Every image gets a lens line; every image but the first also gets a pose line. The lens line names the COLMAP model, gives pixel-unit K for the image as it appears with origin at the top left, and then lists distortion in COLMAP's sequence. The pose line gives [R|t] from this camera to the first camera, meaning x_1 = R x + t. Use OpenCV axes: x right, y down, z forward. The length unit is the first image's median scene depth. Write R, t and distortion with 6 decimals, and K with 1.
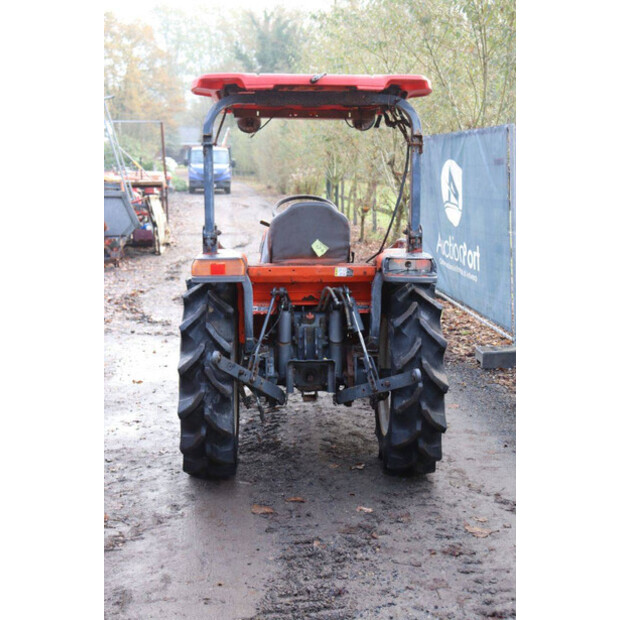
lens RADIAL K [[893.8, 0, 303.9], [0, 893.8, 306.7], [0, 0, 1]] dist [0.095104, 0.000000]
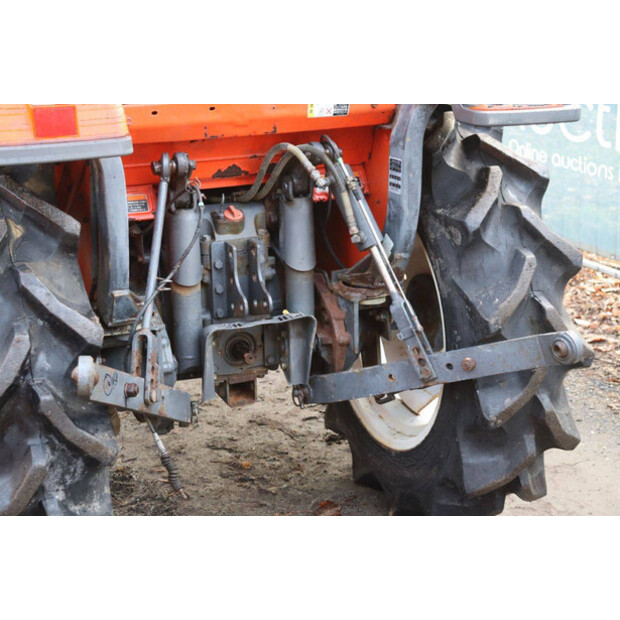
lens RADIAL K [[1065.5, 0, 299.8], [0, 1065.5, 296.8], [0, 0, 1]] dist [0.186683, 0.000000]
pose [[0.932162, -0.118607, 0.342063, -0.148201], [0.060678, 0.982632, 0.175364, -0.039676], [-0.356921, -0.142712, 0.923169, 0.538189]]
